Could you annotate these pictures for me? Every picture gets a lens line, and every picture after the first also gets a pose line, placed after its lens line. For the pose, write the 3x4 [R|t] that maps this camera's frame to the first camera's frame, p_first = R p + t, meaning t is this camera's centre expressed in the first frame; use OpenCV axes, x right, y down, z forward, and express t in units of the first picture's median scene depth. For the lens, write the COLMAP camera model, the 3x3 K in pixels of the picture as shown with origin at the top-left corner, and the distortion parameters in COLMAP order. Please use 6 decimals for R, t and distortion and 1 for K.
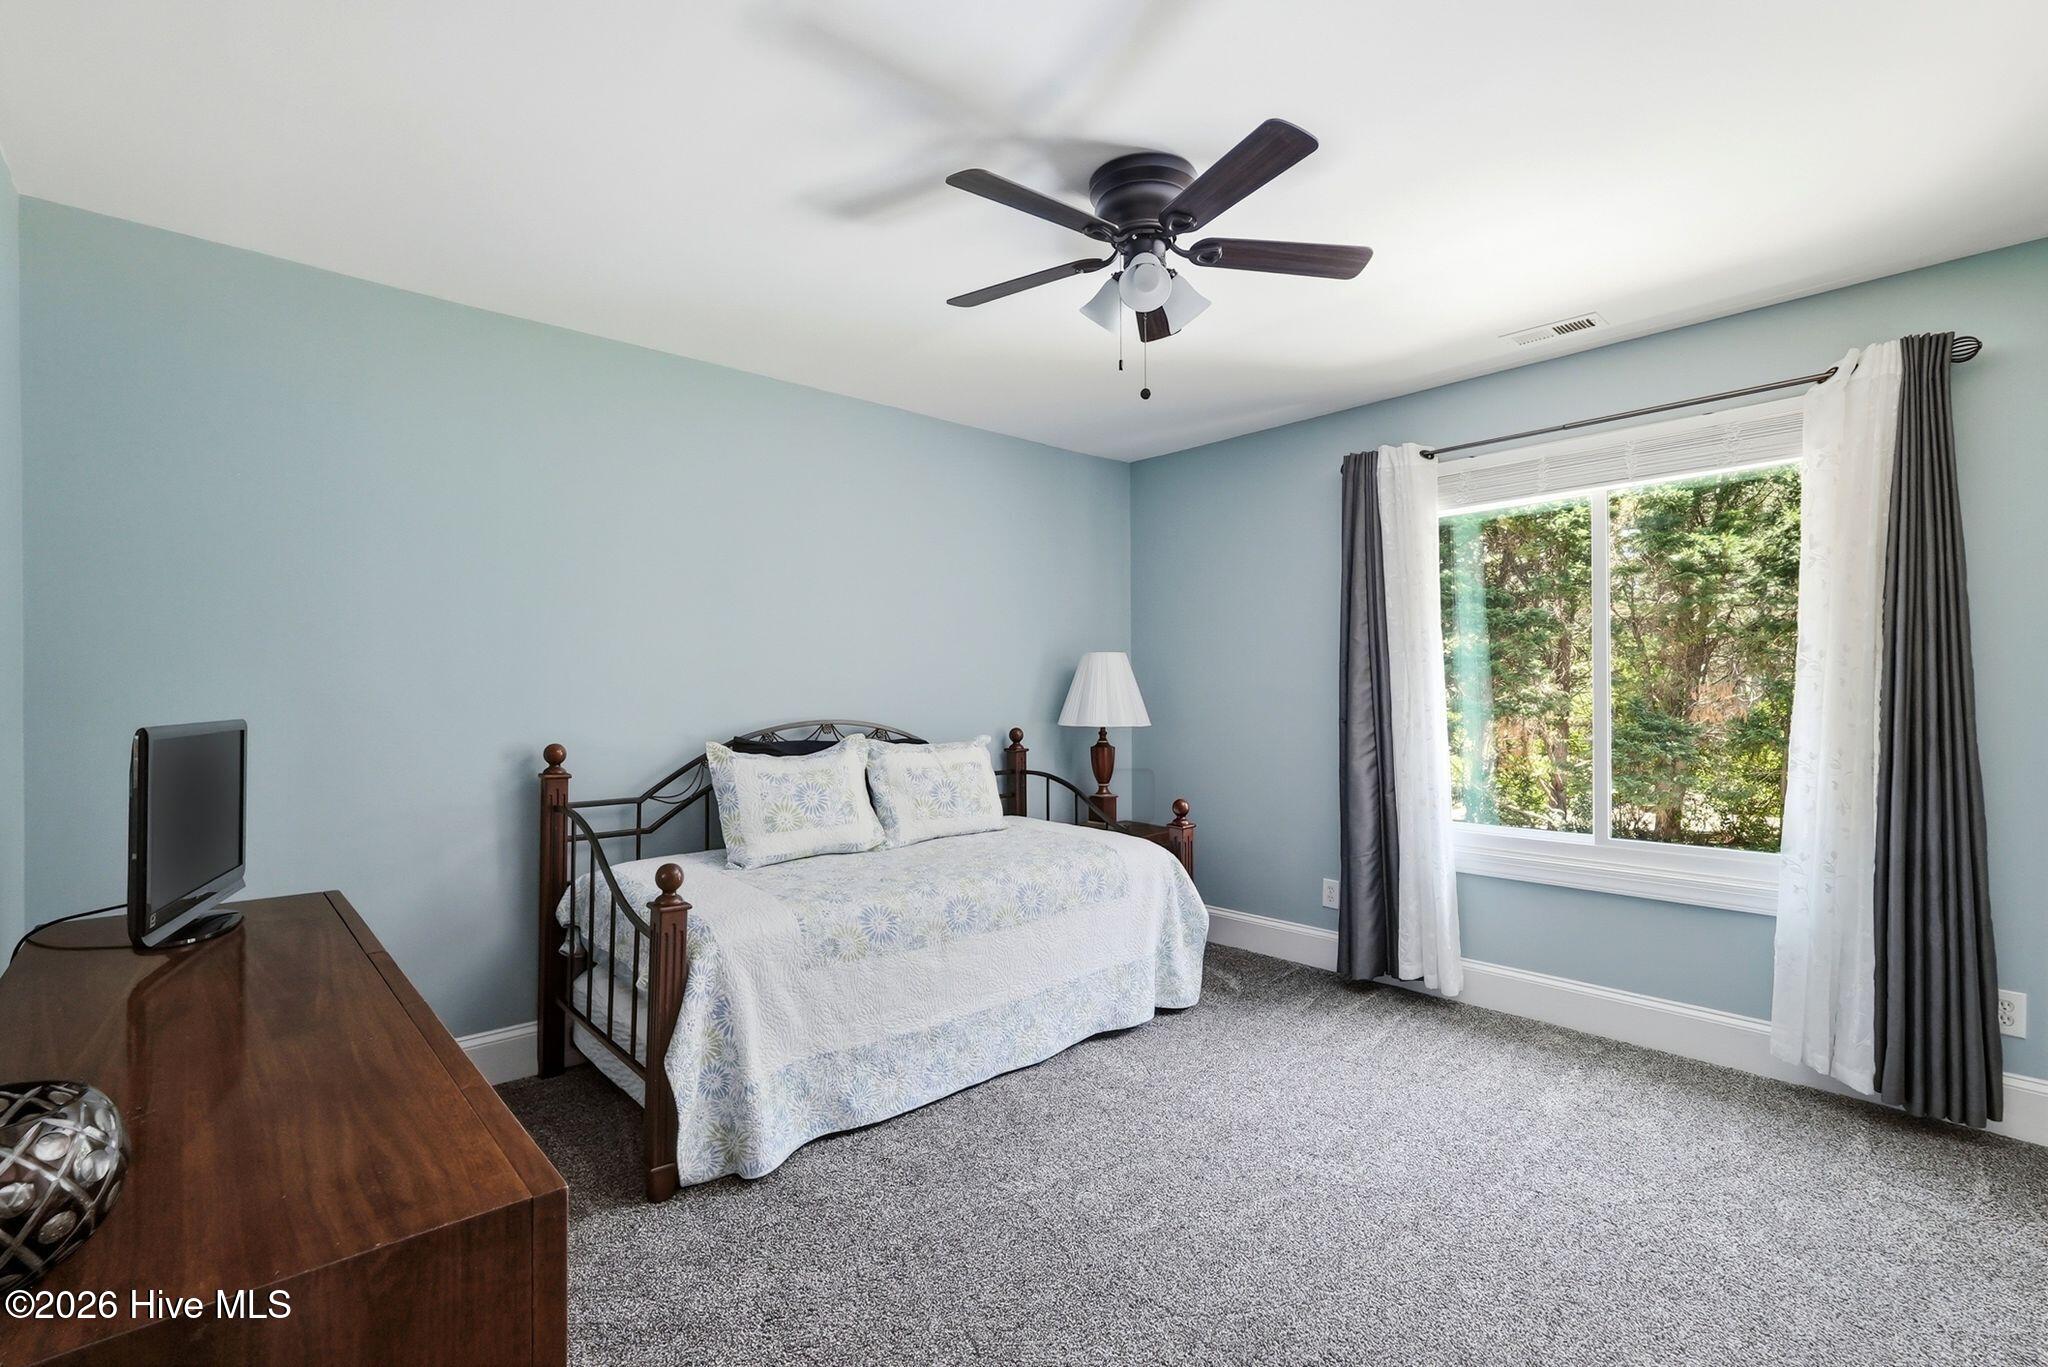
lens RADIAL K [[899.7, 0, 1017.6], [0, 899.7, 691.6], [0, 0, 1]] dist [-0.001441, 0.000137]
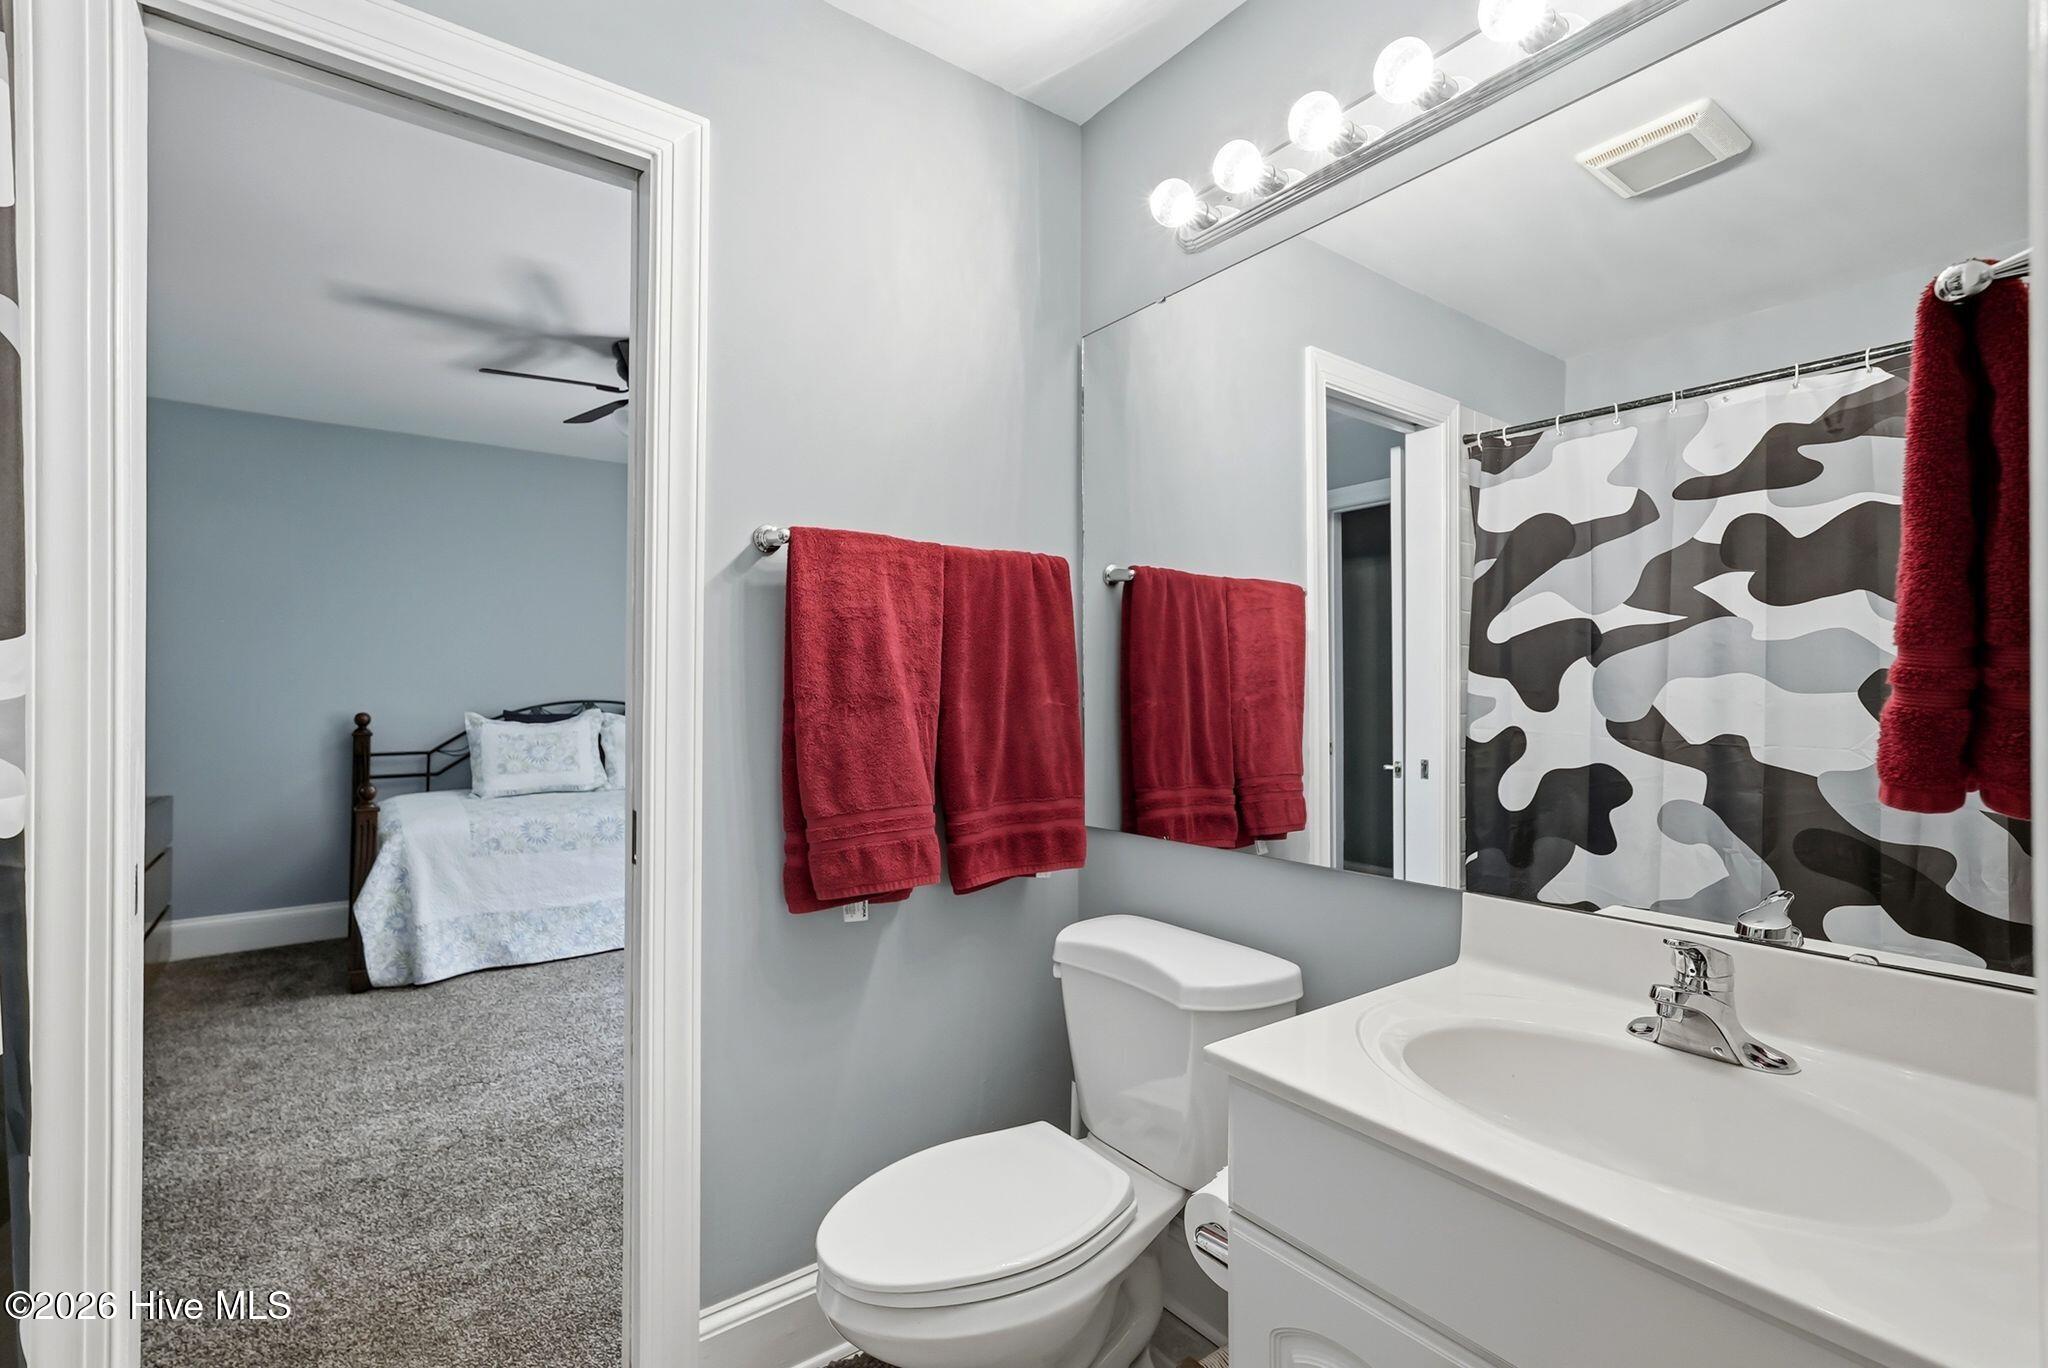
lens RADIAL K [[889.3, 0, 1030.1], [0, 889.3, 678.6], [0, 0, 1]] dist [0.002512, -0.000015]
pose [[0.996120, 0.001935, -0.087985, 0.792961], [-0.002897, 0.999938, -0.010798, 0.016860], [0.087959, 0.011011, 0.996063, -0.407294]]
